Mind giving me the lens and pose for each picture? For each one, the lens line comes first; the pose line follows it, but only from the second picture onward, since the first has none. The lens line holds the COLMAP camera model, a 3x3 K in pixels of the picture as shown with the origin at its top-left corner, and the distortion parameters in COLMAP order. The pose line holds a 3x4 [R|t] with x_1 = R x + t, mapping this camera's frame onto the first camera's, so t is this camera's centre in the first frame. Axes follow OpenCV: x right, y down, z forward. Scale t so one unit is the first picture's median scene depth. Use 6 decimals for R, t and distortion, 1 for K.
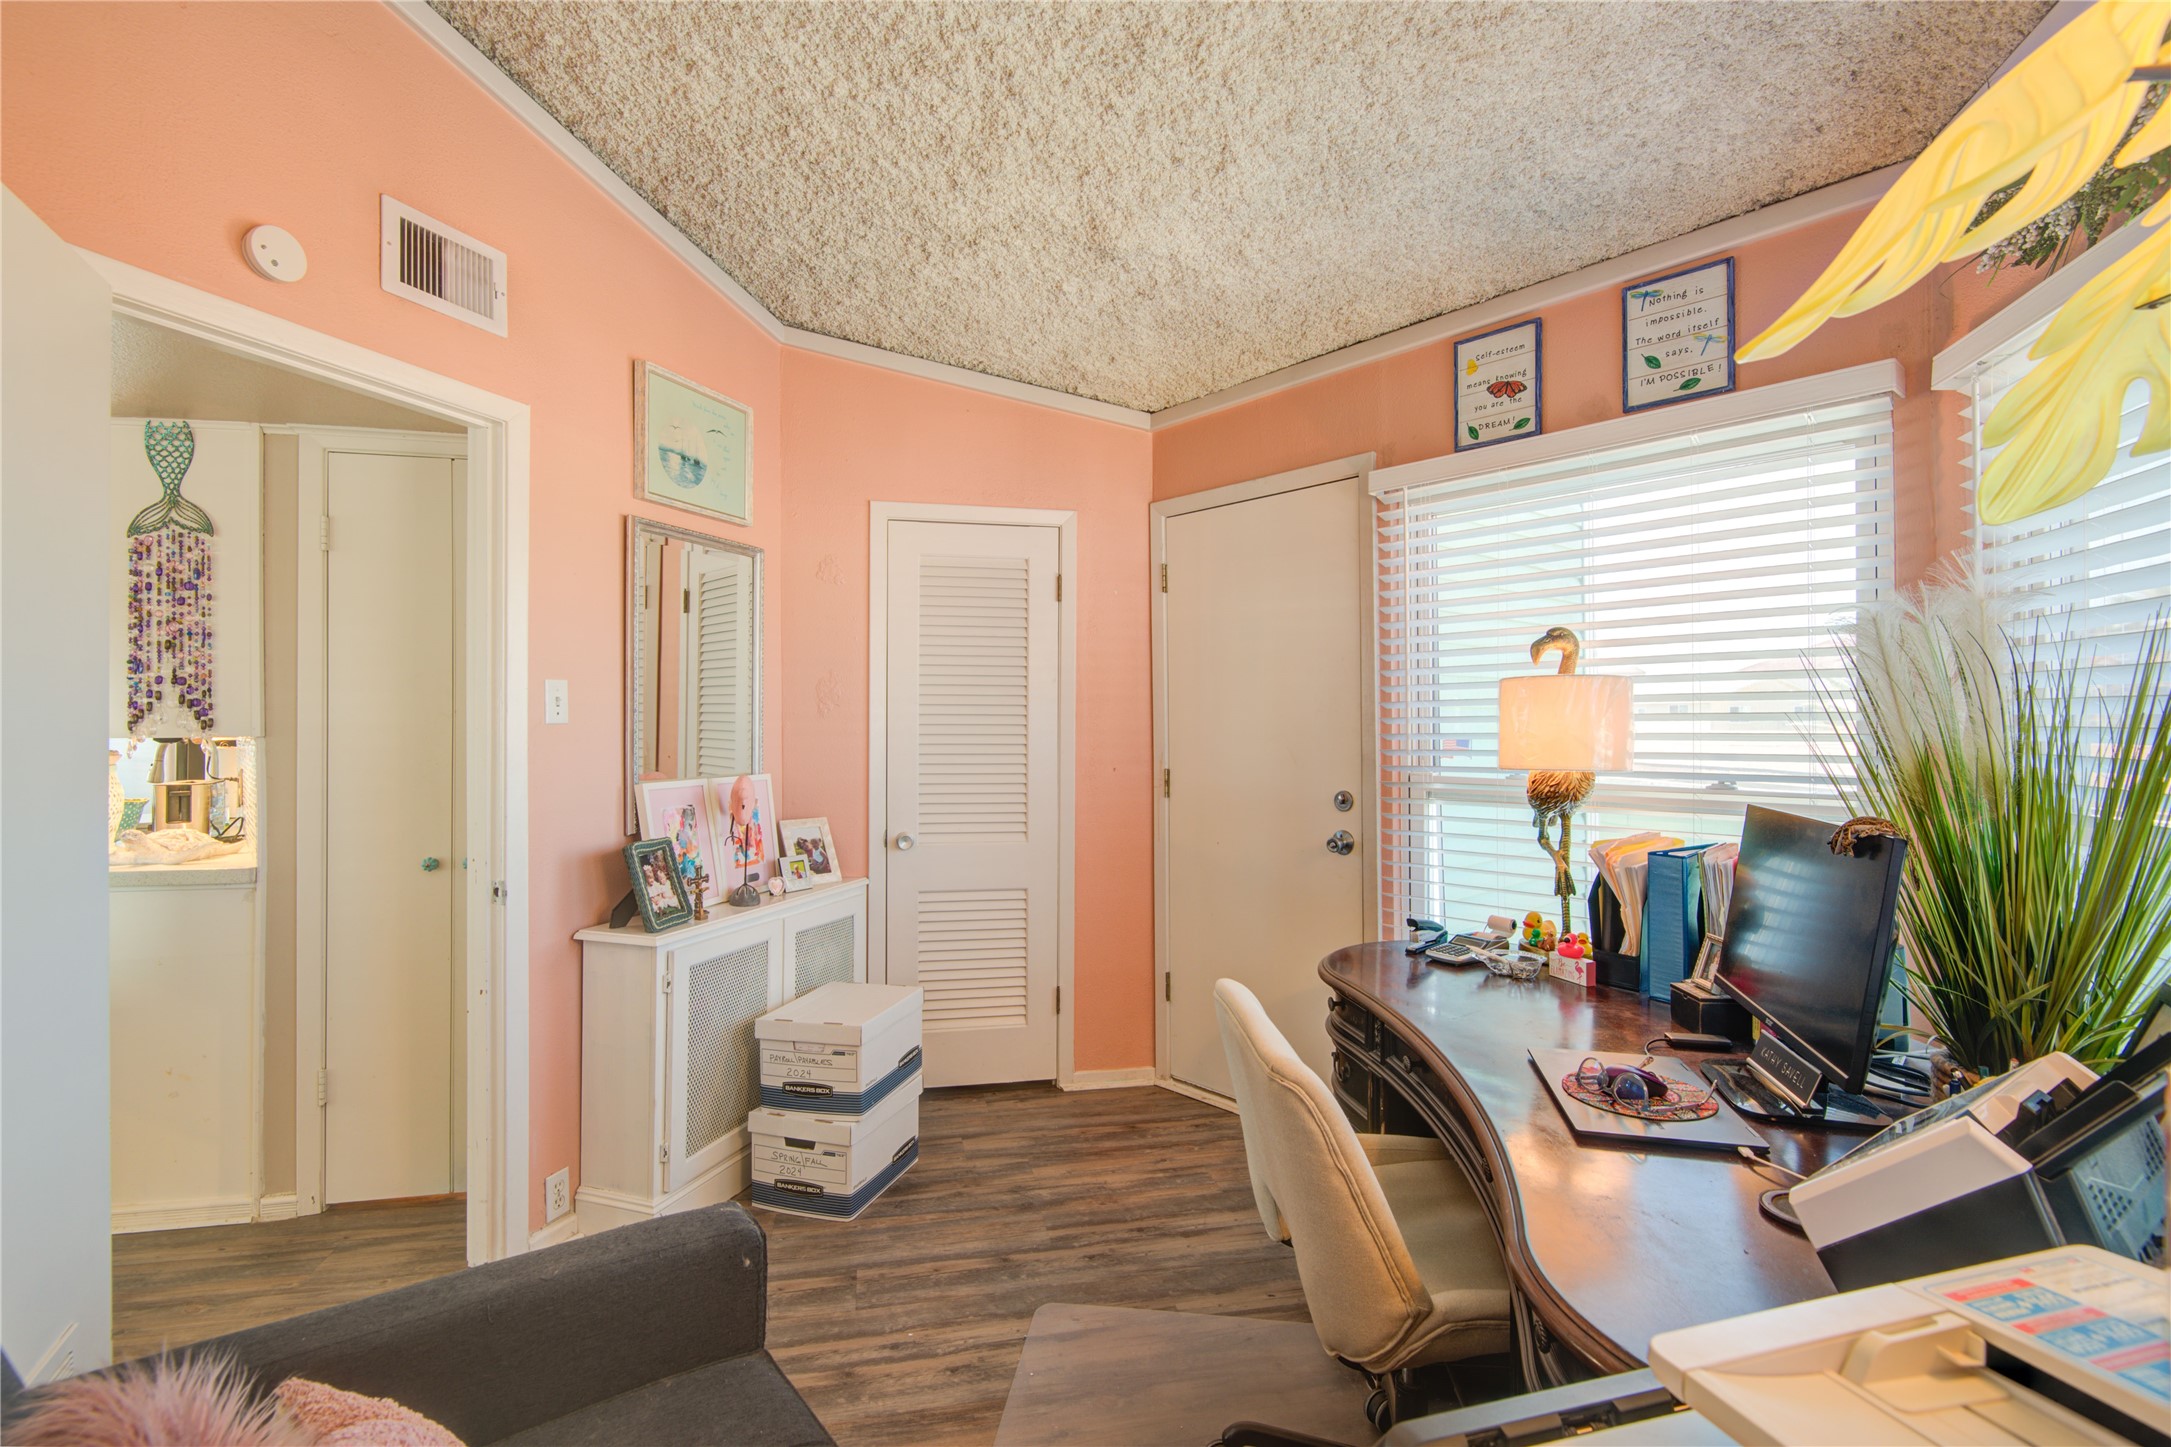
lens RADIAL K [[962.7, 0, 1083.3], [0, 962.7, 723.8], [0, 0, 1]] dist [-0.003529, -0.000545]
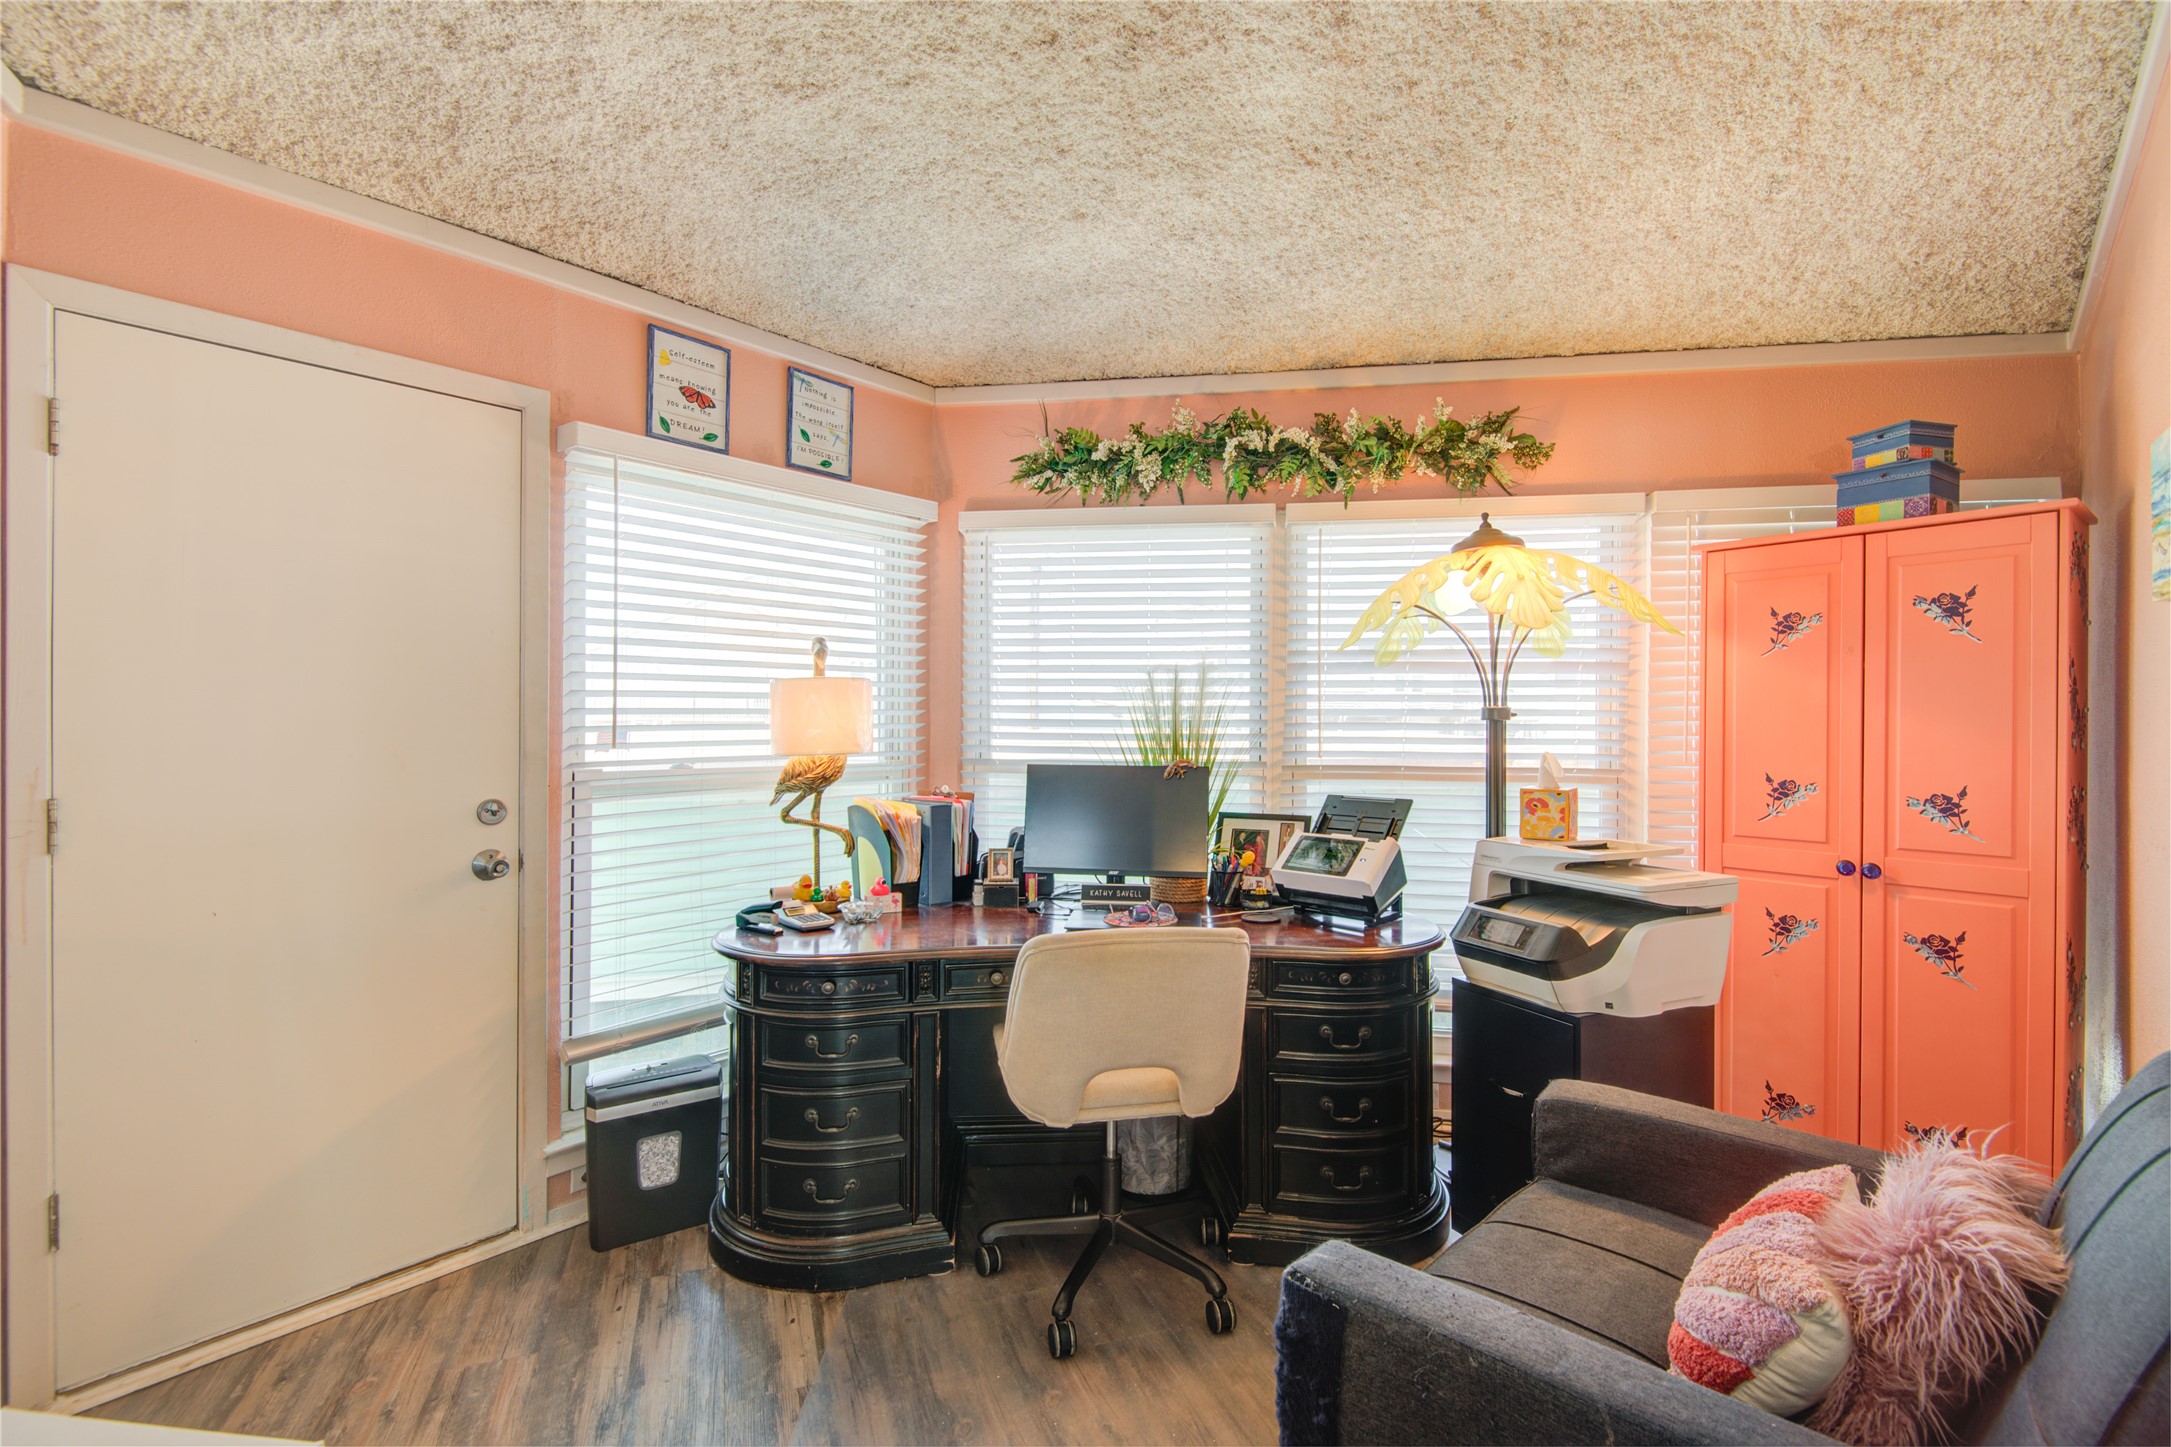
lens RADIAL K [[962.7, 0, 1082.1], [0, 962.7, 726.2], [0, 0, 1]] dist [-0.003529, -0.000545]
pose [[-0.106896, 0.001631, 0.994269, -0.648876], [-0.003945, 0.999990, -0.002064, 0.011022], [-0.994262, -0.004143, -0.106888, 0.691899]]
